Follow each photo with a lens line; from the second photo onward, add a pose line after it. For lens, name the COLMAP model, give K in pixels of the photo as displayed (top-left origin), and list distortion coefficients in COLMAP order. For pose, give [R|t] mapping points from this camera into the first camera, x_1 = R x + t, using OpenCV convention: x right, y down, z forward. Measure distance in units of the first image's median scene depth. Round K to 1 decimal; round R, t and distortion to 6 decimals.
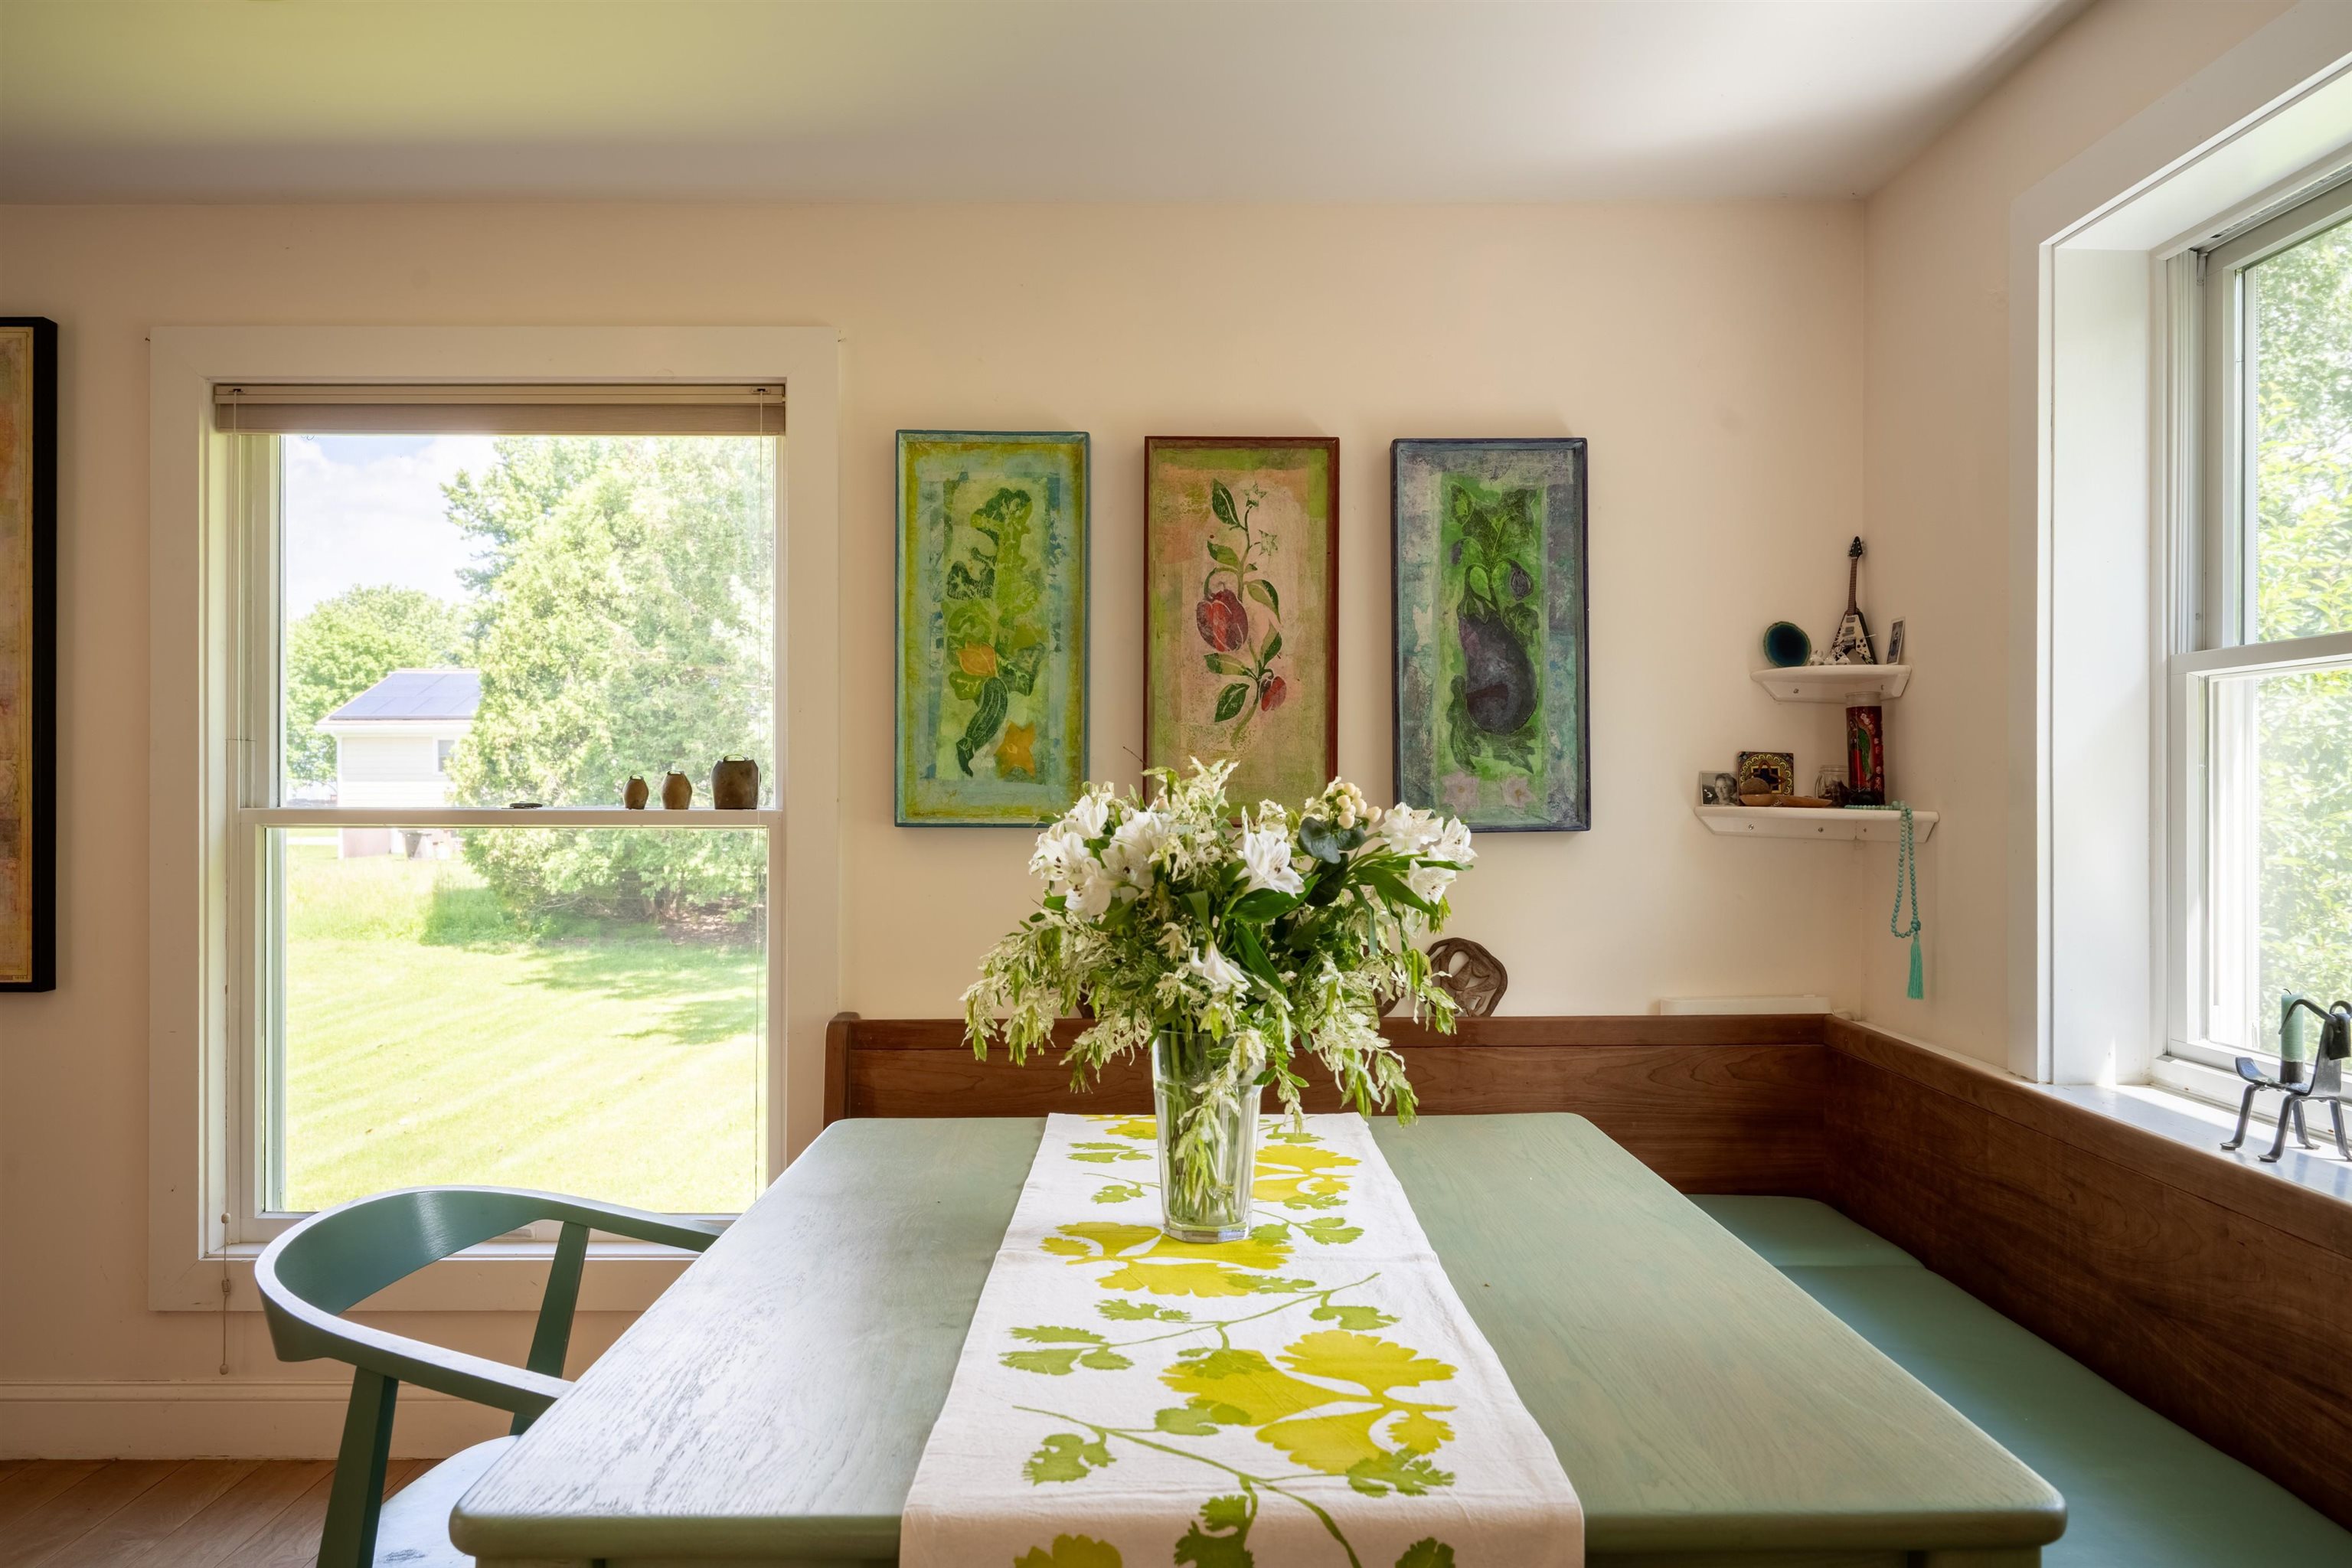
lens RADIAL K [[1713.9, 0, 1176.0], [0, 1713.9, 784.0], [0, 0, 1]] dist [-0.002509, -0.000898]
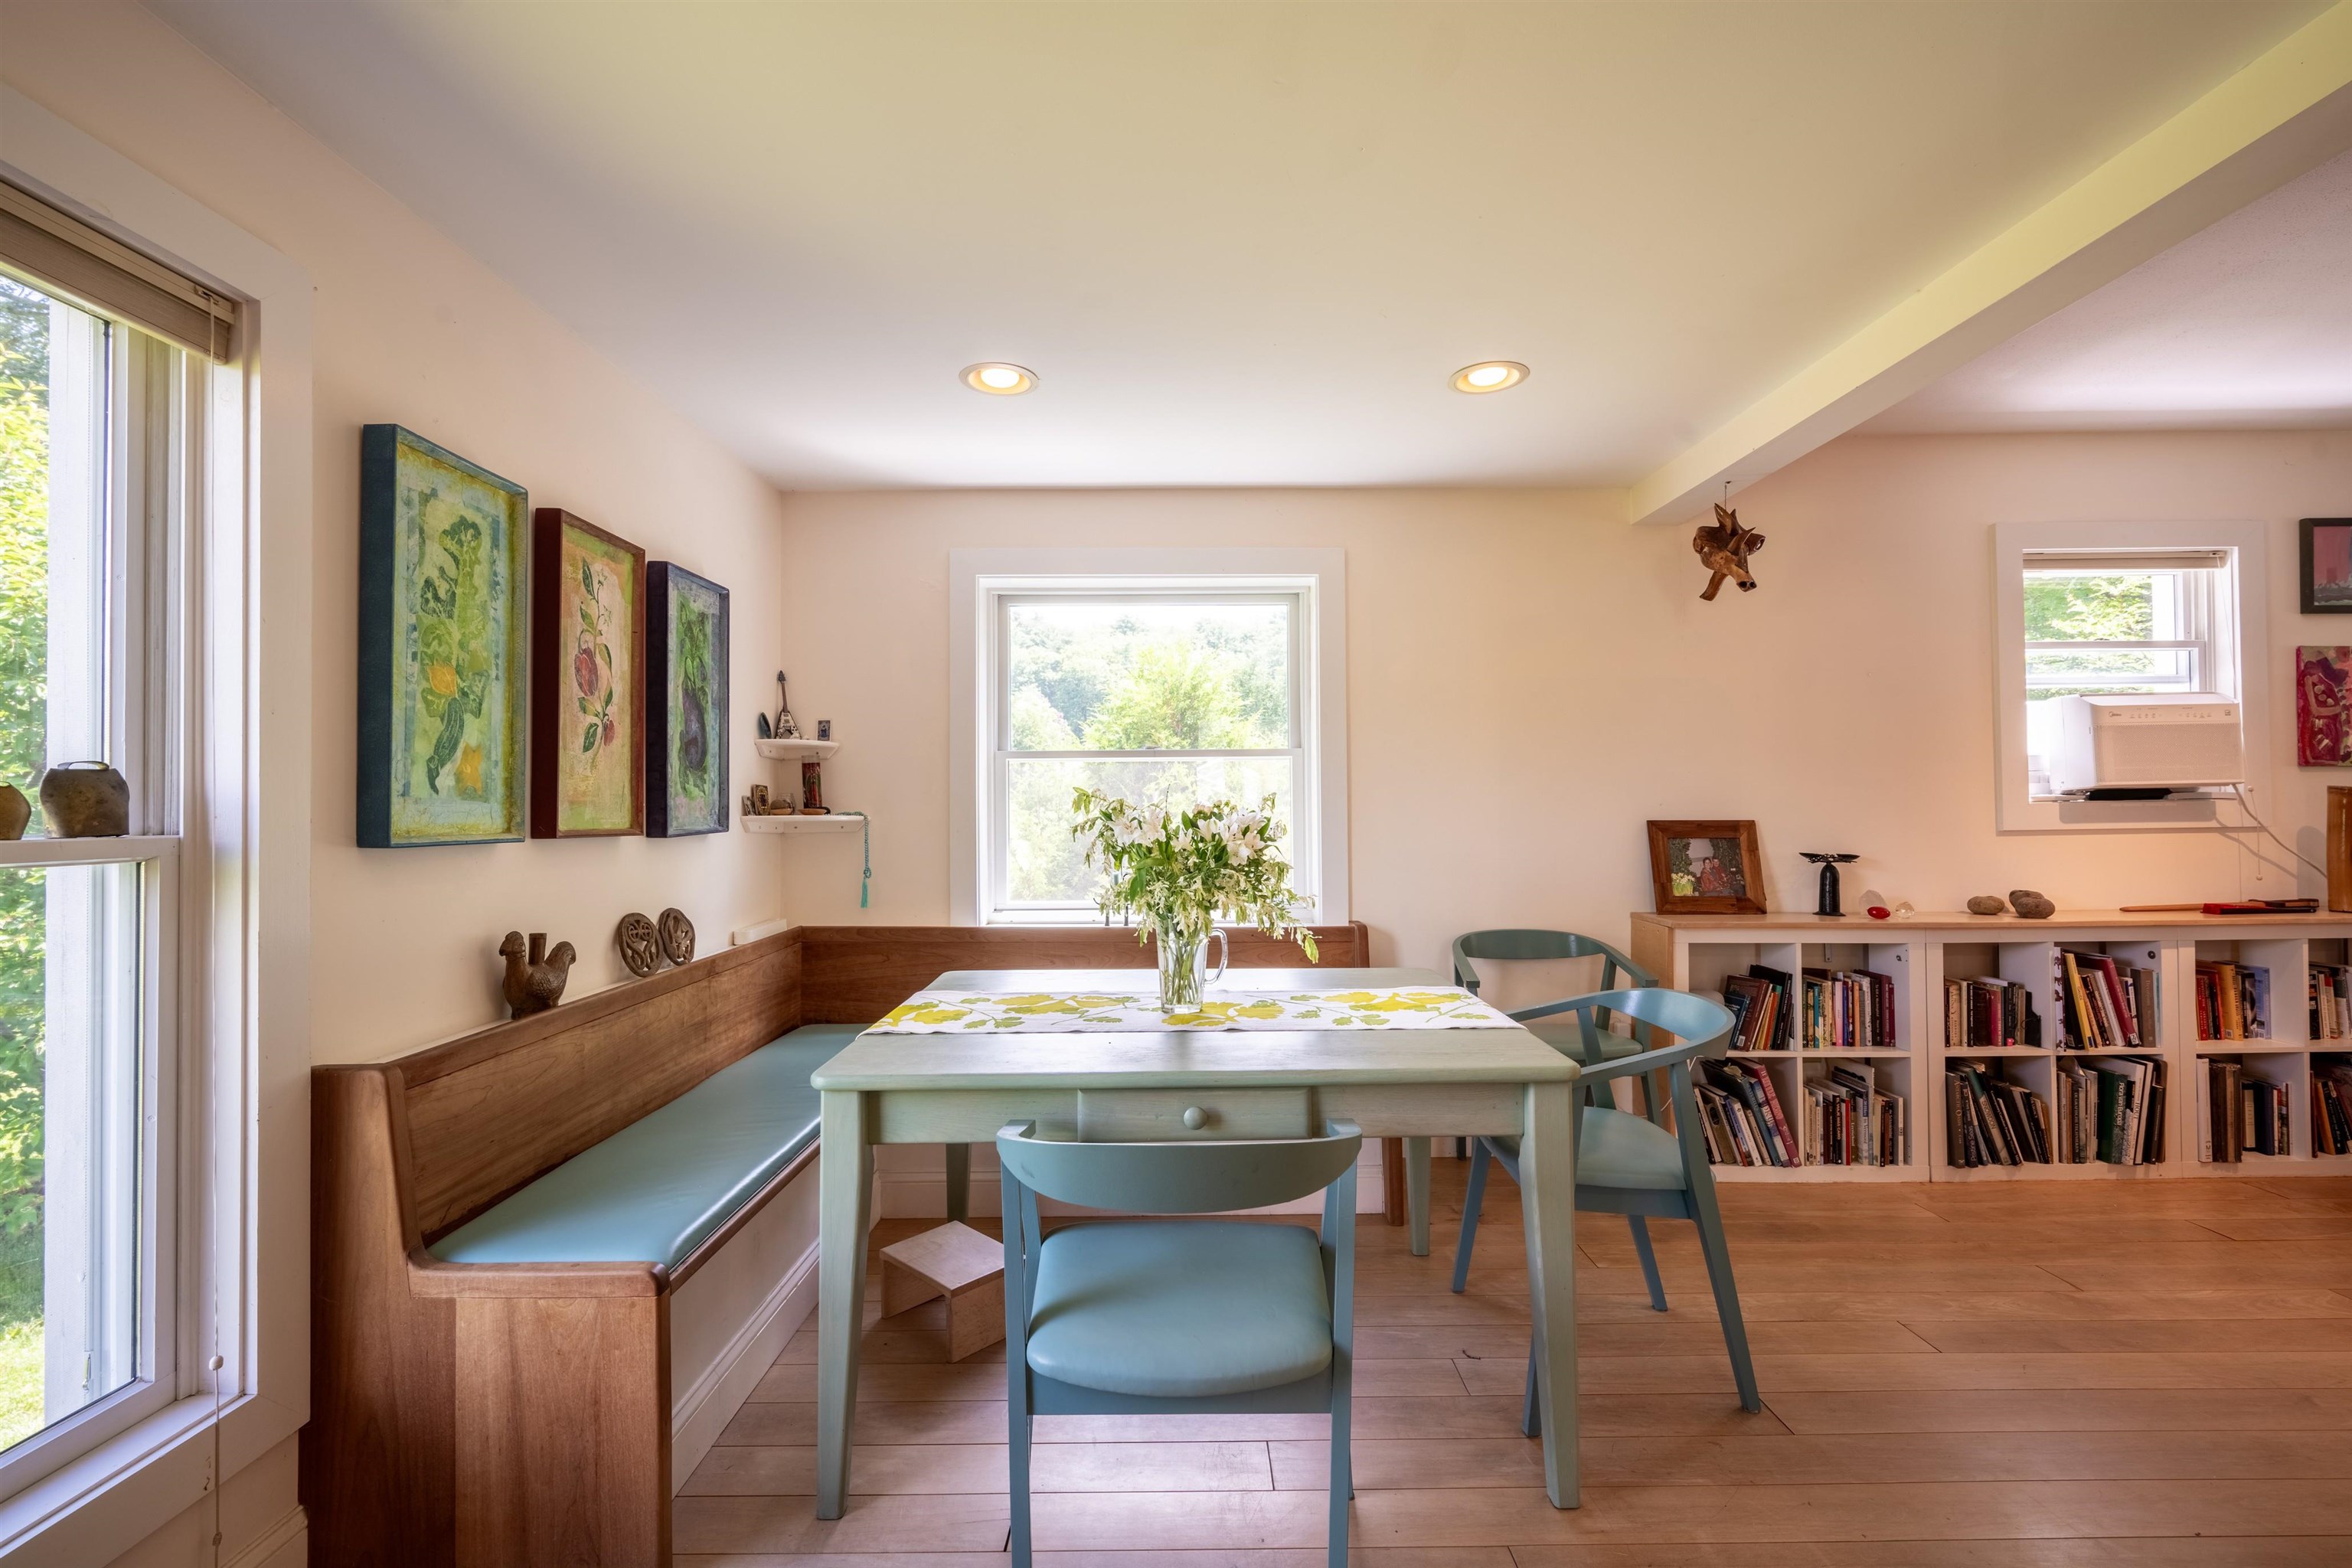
lens RADIAL K [[1009.1, 0, 1179.4], [0, 1009.1, 789.6], [0, 0, 1]] dist [-0.000444, -0.000009]
pose [[0.005144, 0.014656, 0.999879, -0.703863], [0.005648, 0.999876, -0.014685, 0.003777], [-0.999971, 0.005722, 0.005061, 0.565687]]
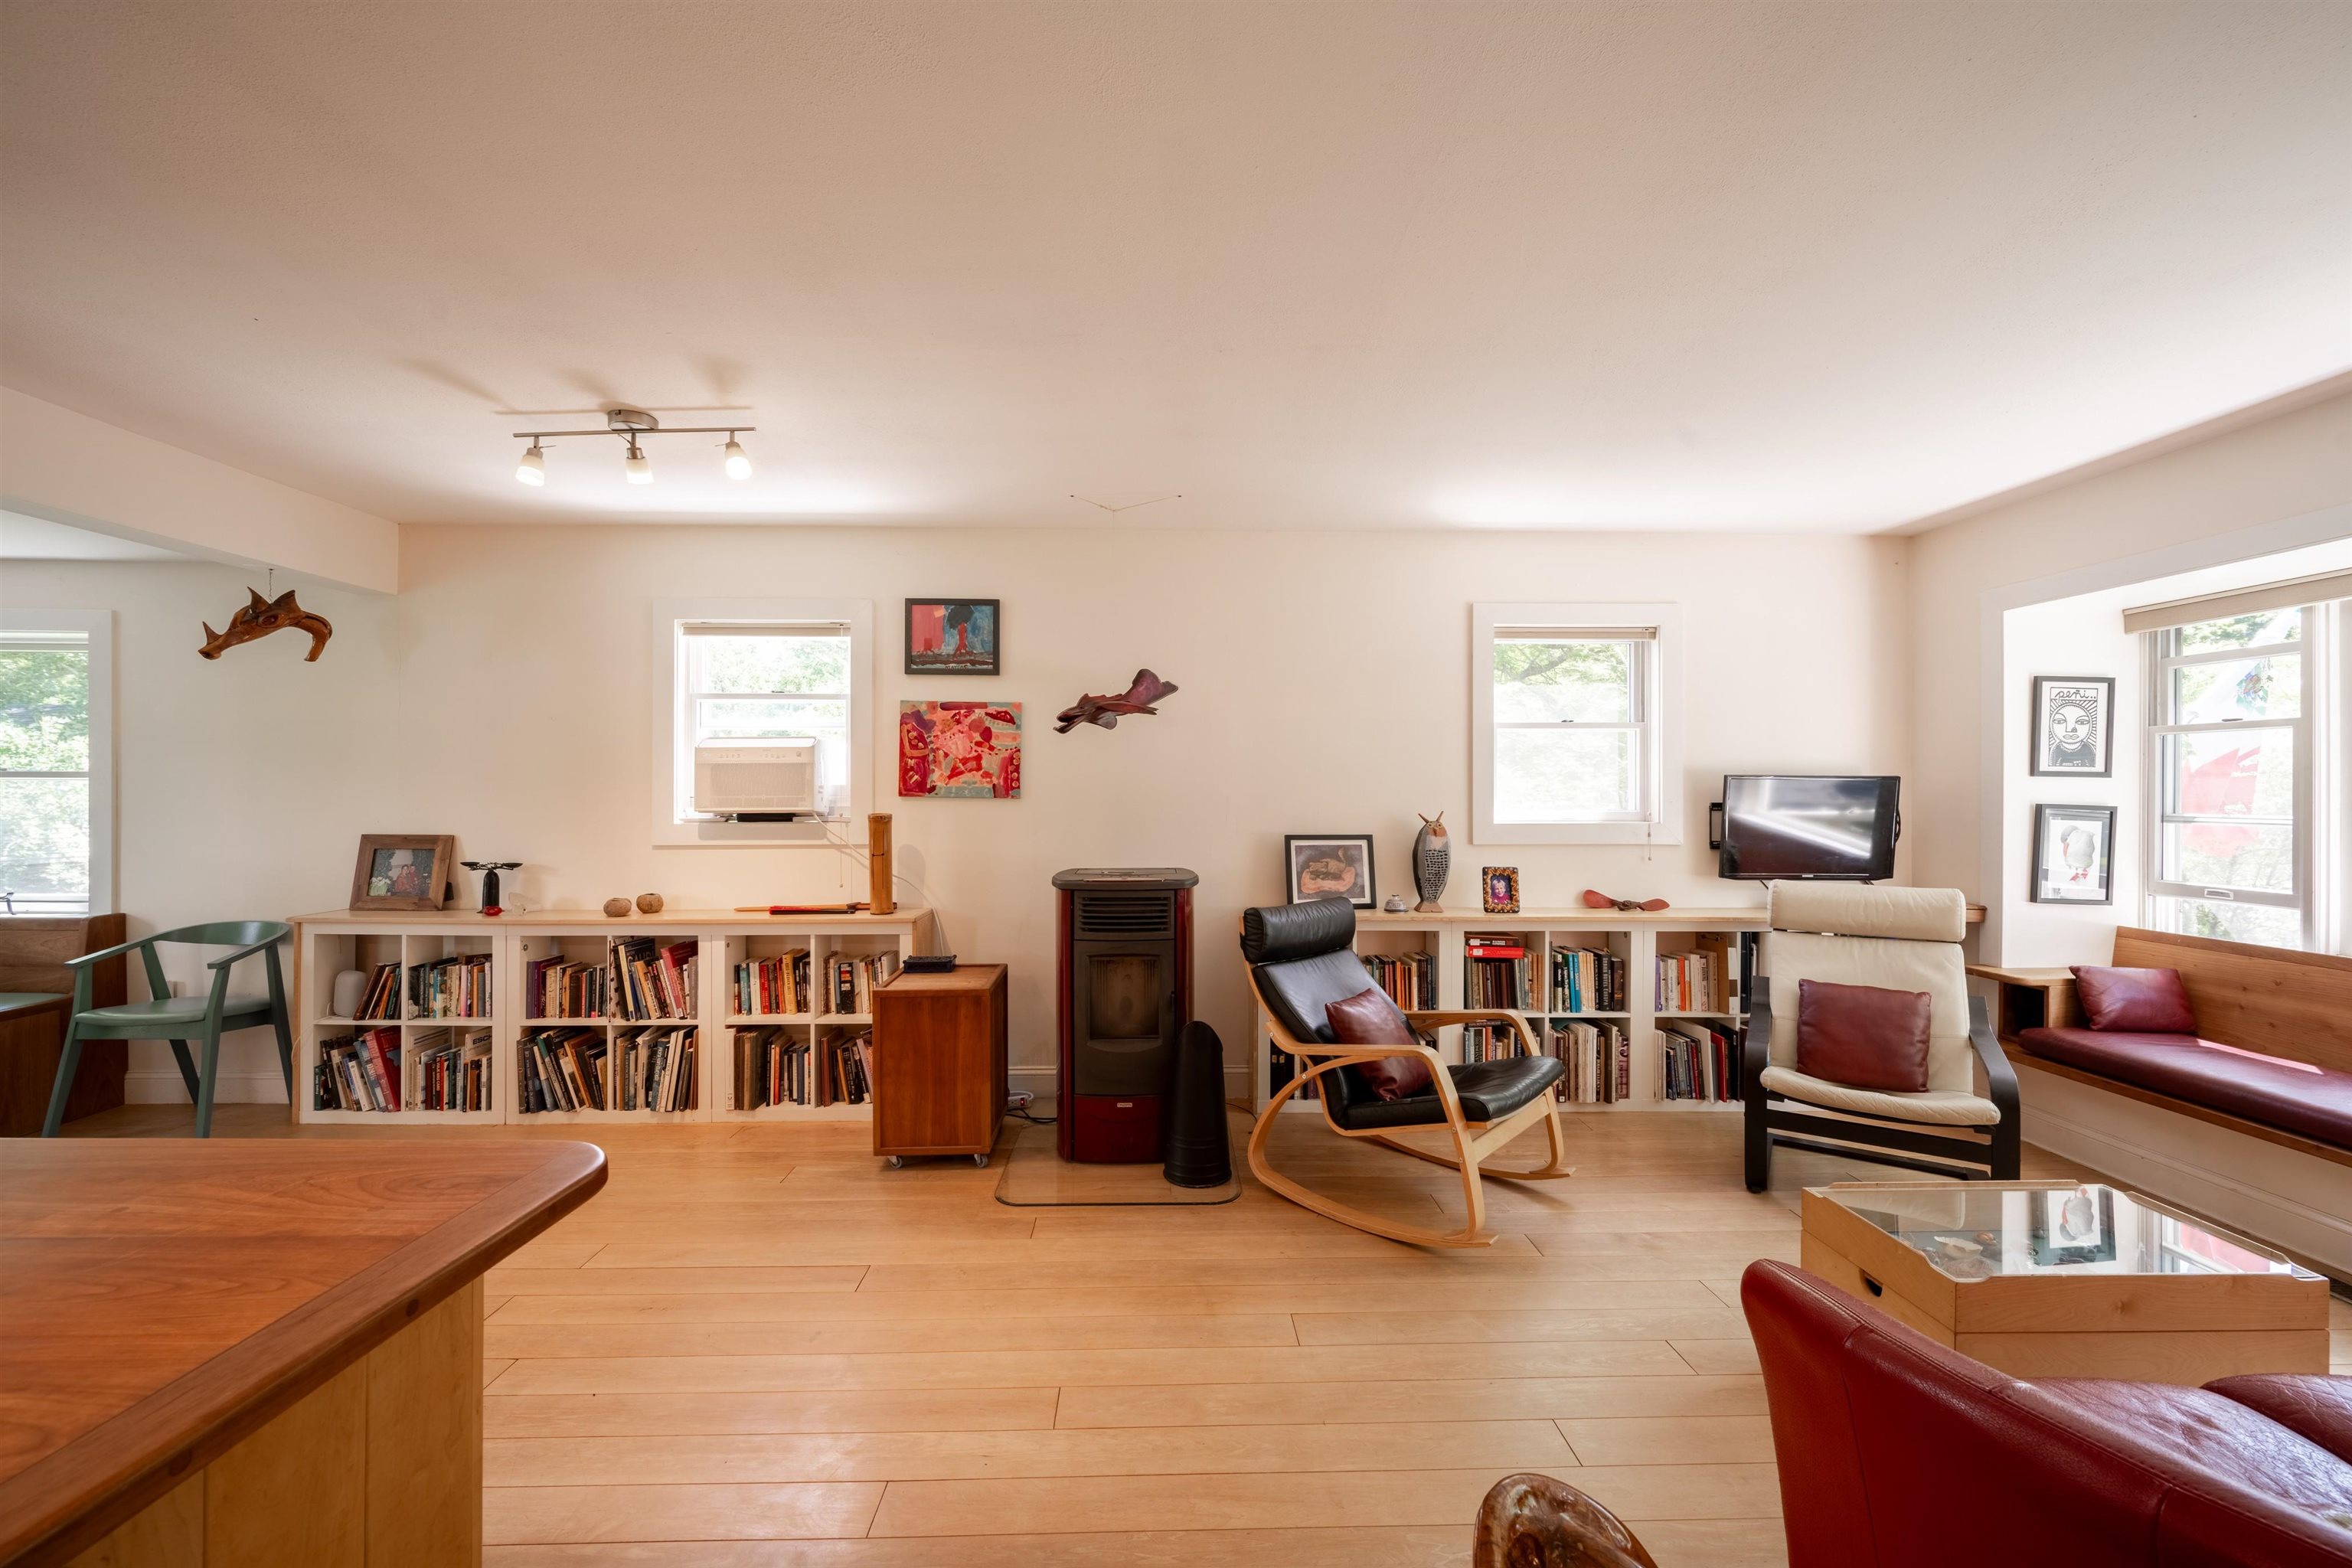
lens RADIAL K [[930.1, 0, 1181.7], [0, 930.1, 789.2], [0, 0, 1]] dist [0.000110, 0.000060]
pose [[-0.016172, 0.000984, 0.999869, -0.879573], [-0.005609, 0.999984, -0.001075, -0.042617], [-0.999853, -0.005626, -0.016166, -1.049232]]
